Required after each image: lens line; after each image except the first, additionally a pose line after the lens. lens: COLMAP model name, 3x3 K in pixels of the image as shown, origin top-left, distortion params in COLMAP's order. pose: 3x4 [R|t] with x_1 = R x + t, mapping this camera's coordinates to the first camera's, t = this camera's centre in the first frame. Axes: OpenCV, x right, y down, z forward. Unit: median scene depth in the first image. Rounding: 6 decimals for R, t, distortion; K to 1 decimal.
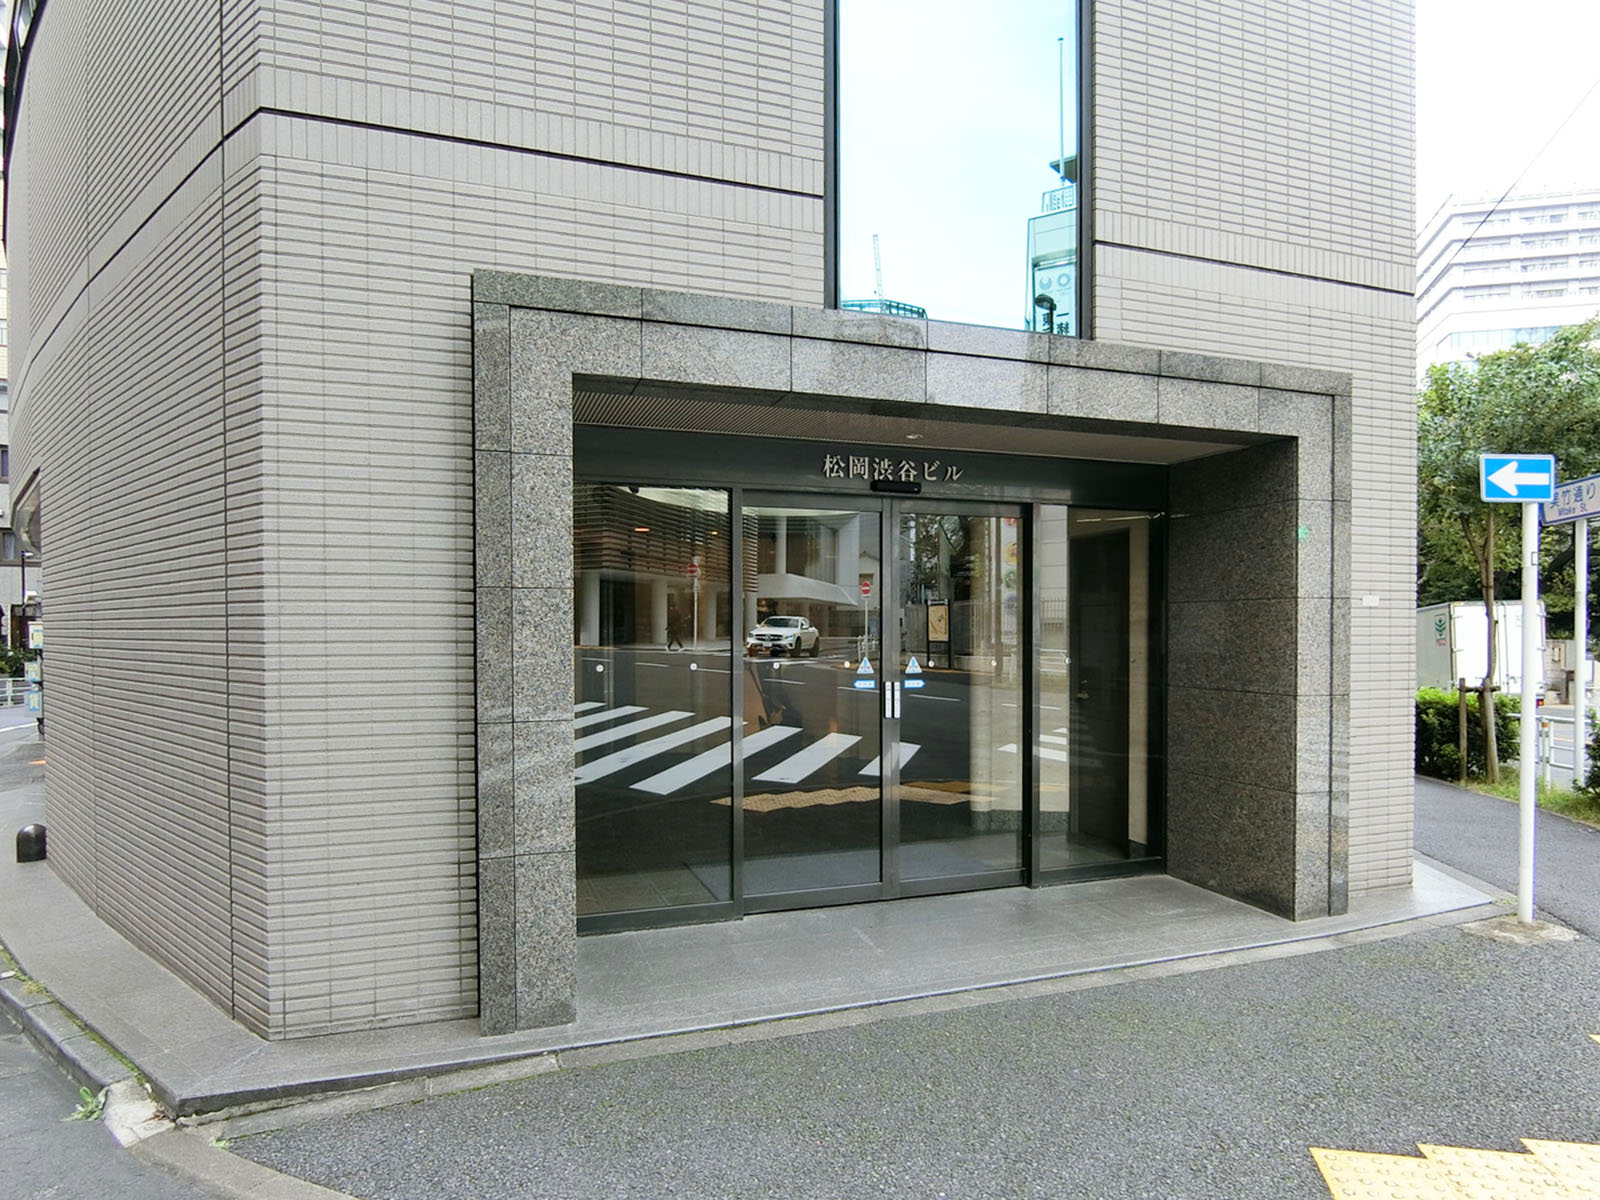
lens RADIAL K [[886.1, 0, 795.8], [0, 886.1, 604.6], [0, 0, 1]] dist [0.001467, 0.000205]
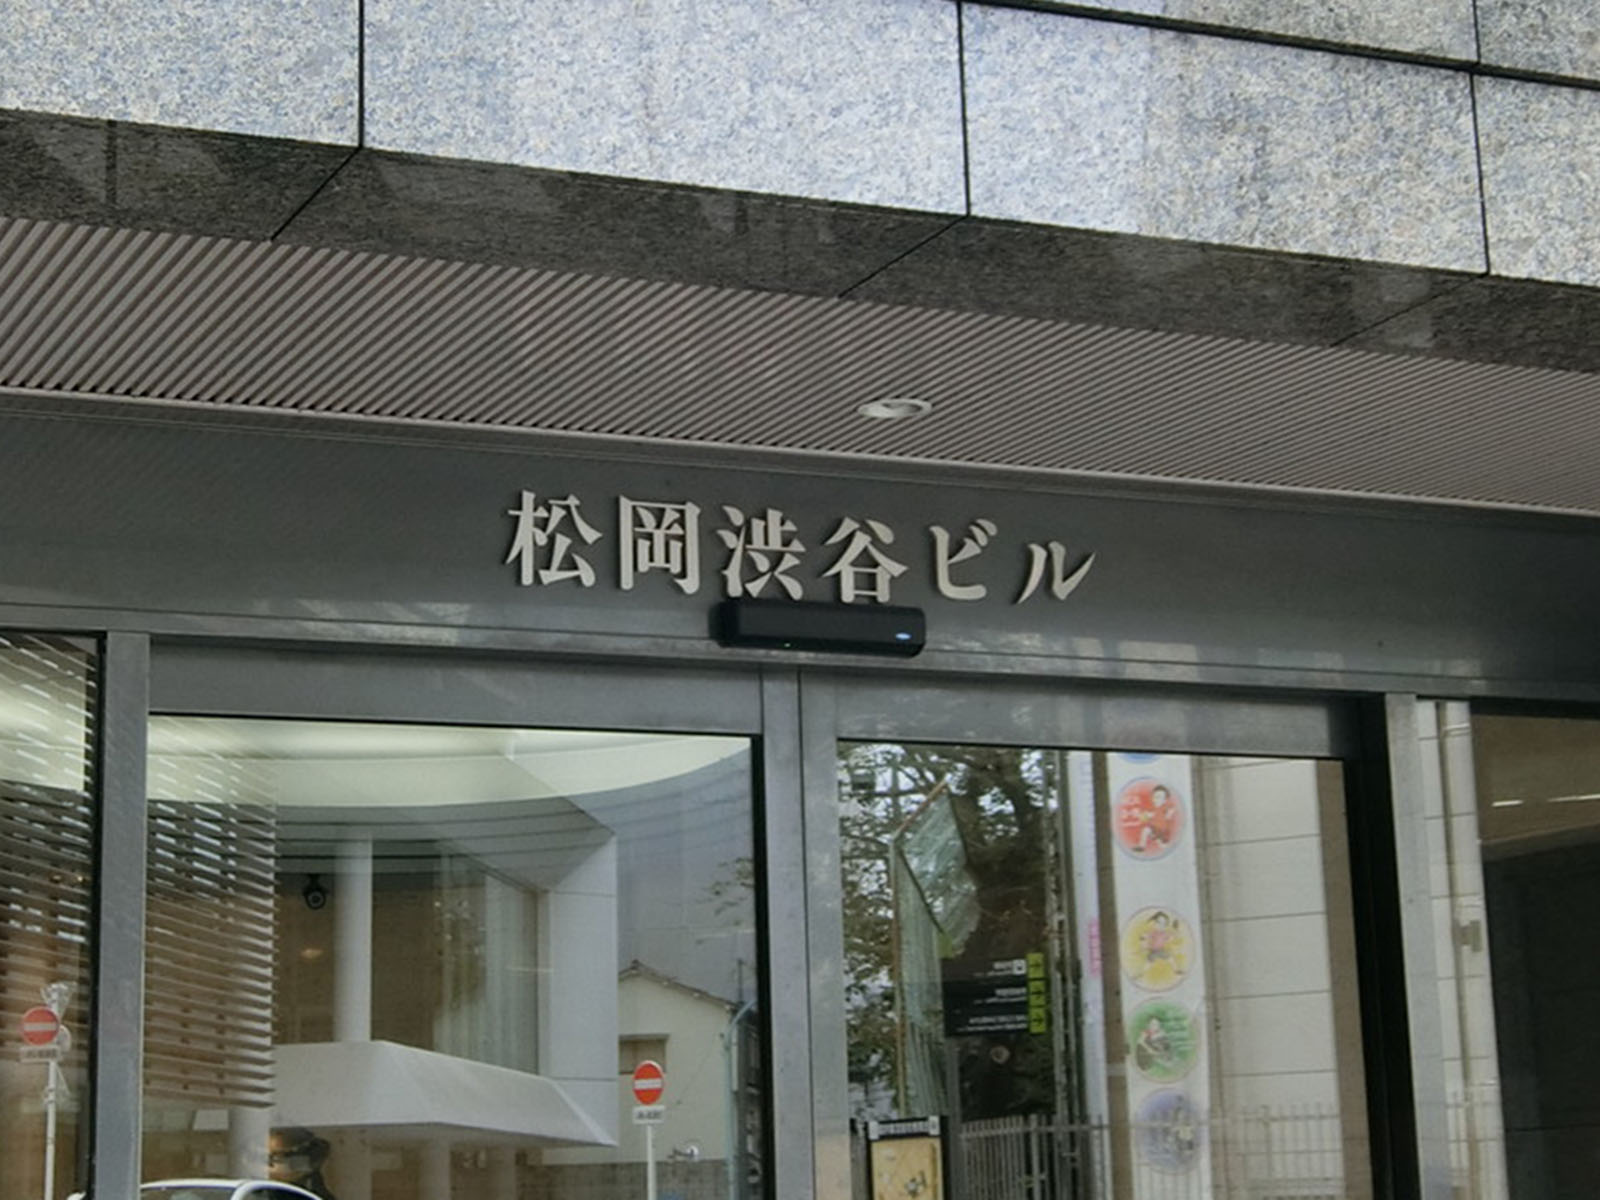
lens RADIAL K [[2891.1, 0, 793.5], [0, 2891.1, 594.5], [0, 0, 1]] dist [-0.066732, 0.000000]
pose [[0.991019, -0.001717, 0.133712, 0.004038], [0.026669, 0.982367, -0.185049, 0.000042], [-0.131036, 0.186953, 0.973590, 0.252929]]
